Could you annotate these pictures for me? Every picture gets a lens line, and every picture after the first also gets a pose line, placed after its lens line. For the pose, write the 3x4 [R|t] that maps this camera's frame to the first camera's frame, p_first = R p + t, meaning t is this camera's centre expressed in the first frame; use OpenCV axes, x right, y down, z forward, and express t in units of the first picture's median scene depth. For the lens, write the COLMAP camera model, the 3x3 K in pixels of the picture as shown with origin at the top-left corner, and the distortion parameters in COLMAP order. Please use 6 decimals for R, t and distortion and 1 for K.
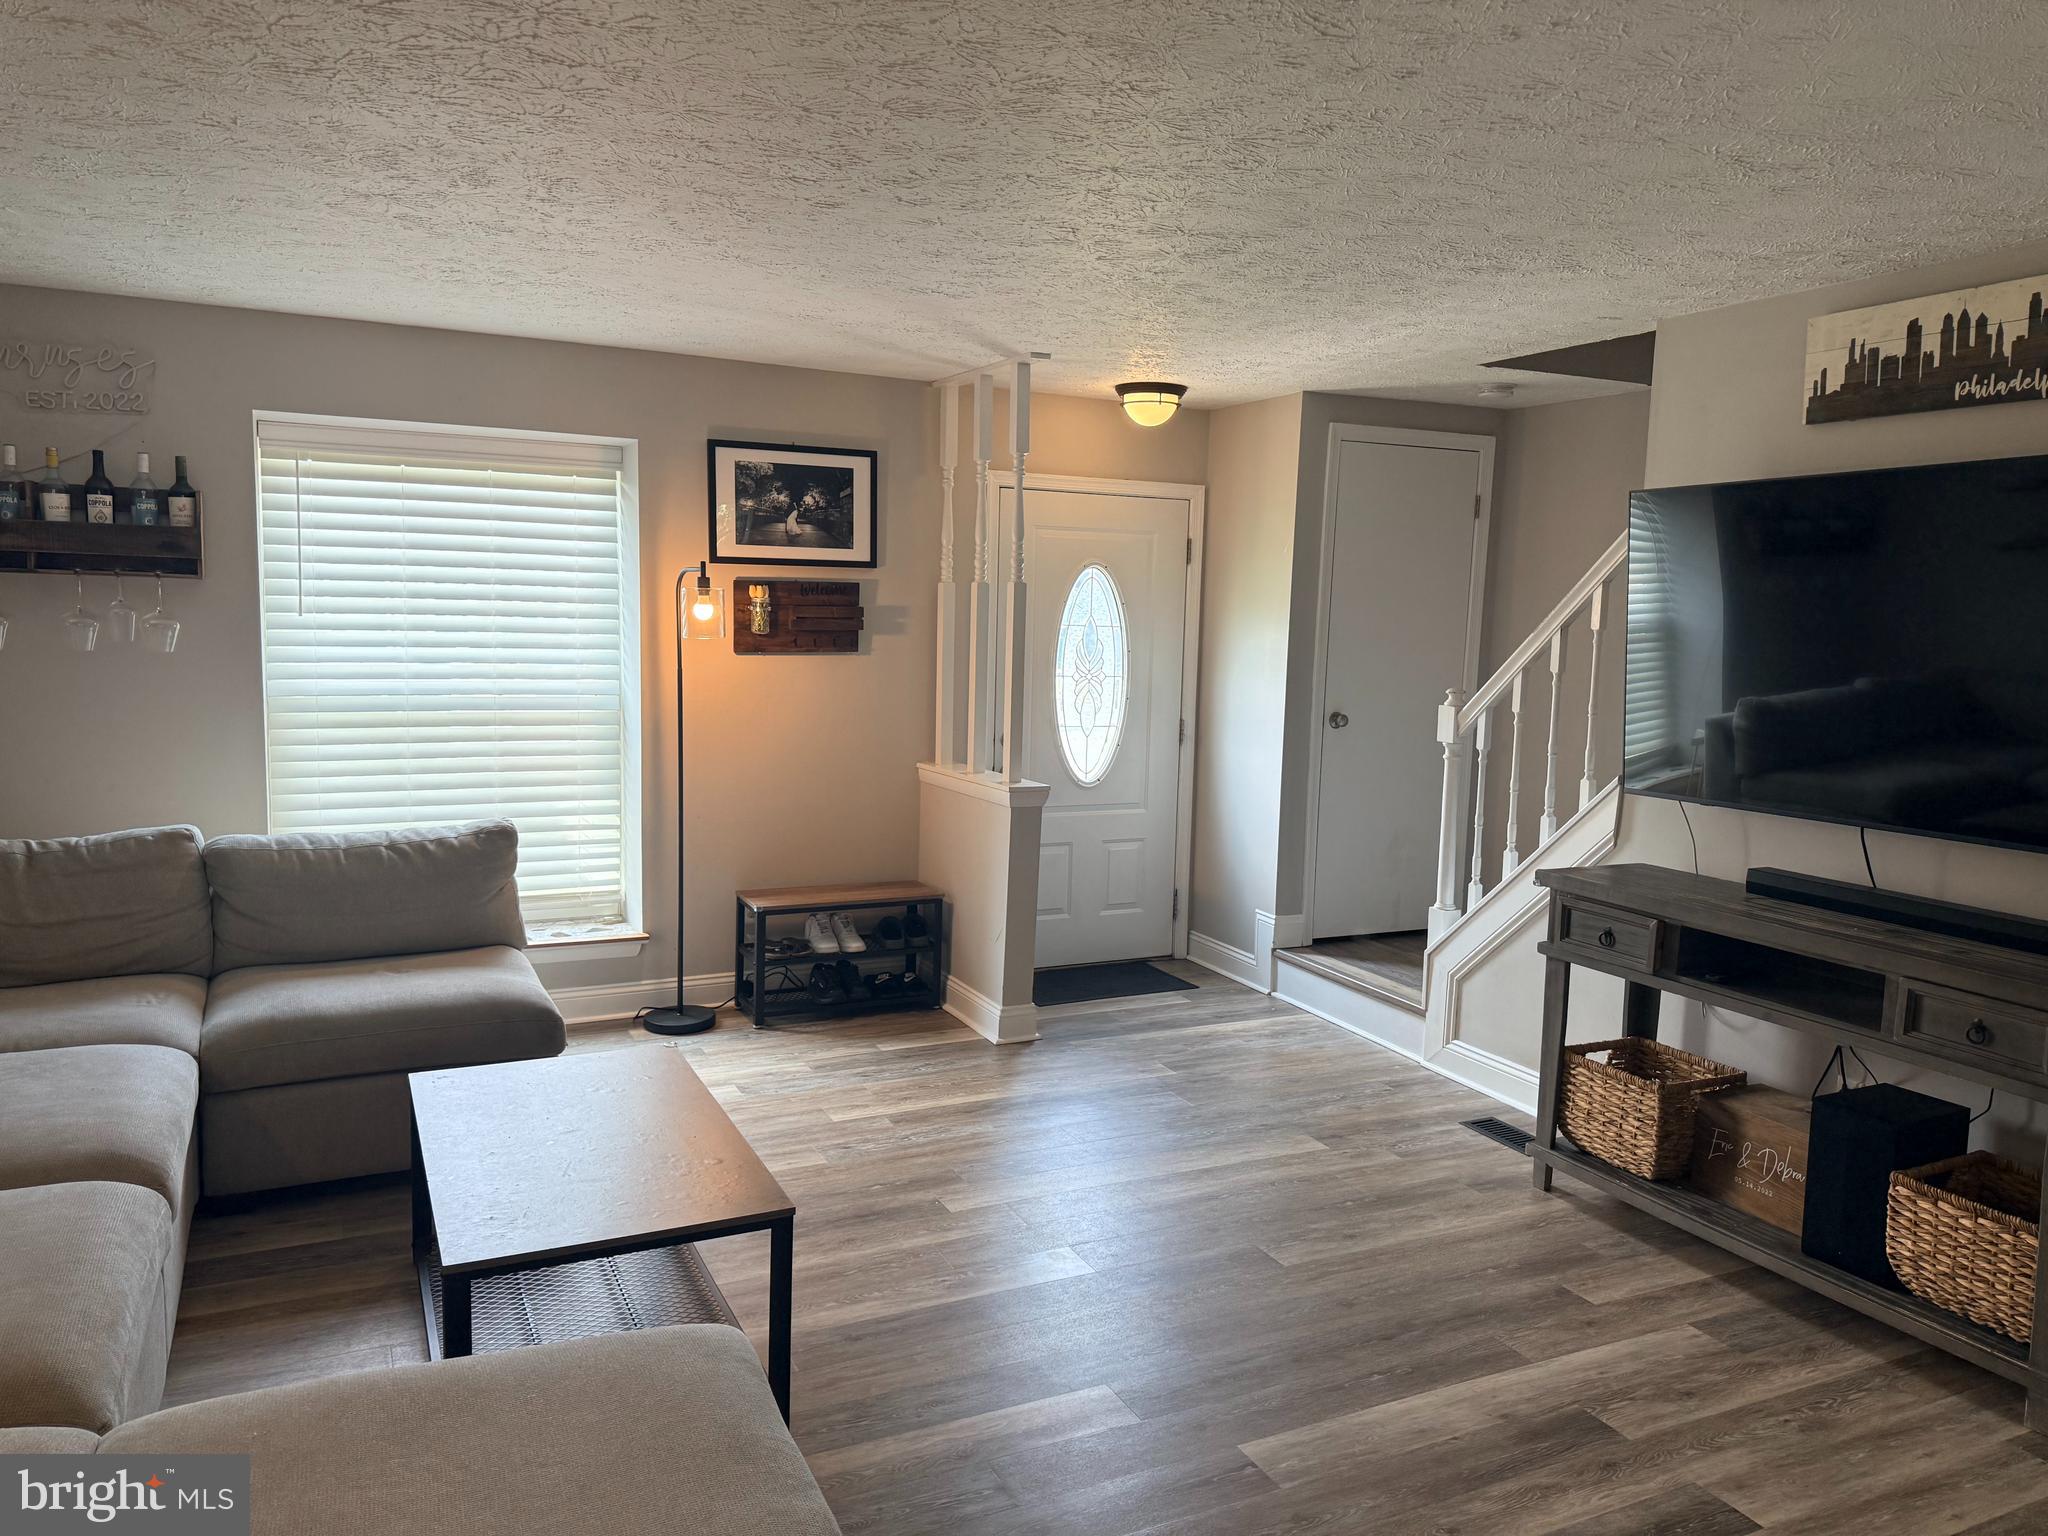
lens RADIAL K [[1373.9, 0, 1029.0], [0, 1373.9, 806.7], [0, 0, 1]] dist [-0.003219, -0.004489]
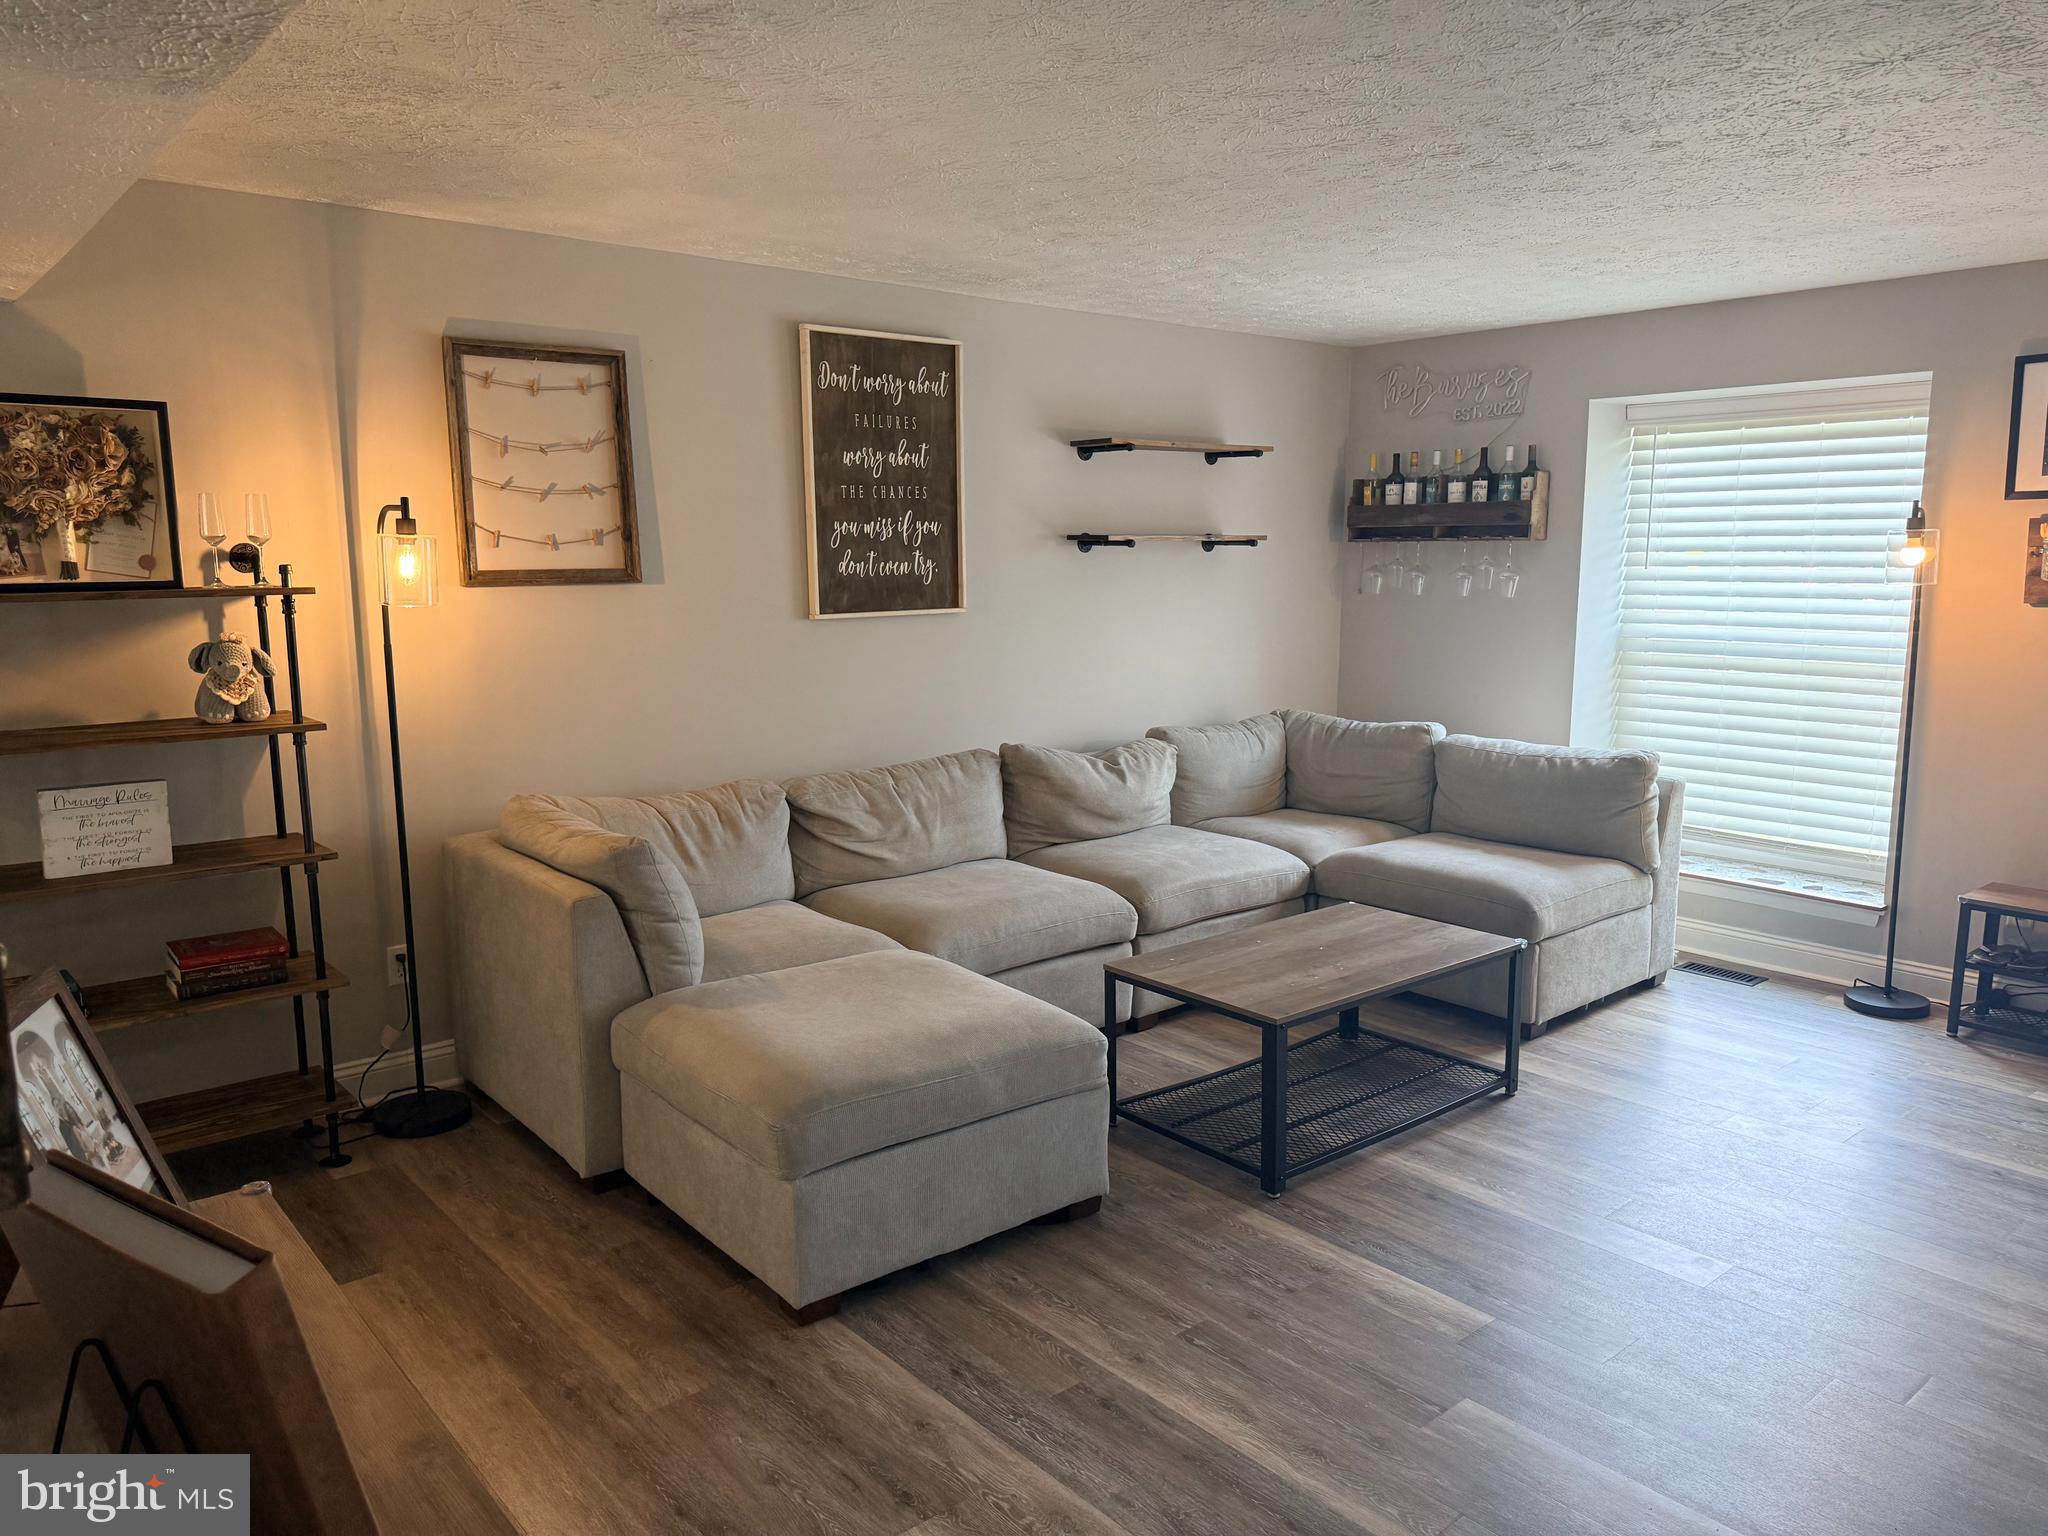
lens RADIAL K [[1424.4, 0, 1027.3], [0, 1424.4, 778.9], [0, 0, 1]] dist [0.147155, -0.221922]
pose [[0.254763, 0.121086, -0.959393, 0.609973], [-0.128165, 0.987605, 0.090613, -0.008378], [0.958473, 0.099876, 0.267124, 0.214738]]
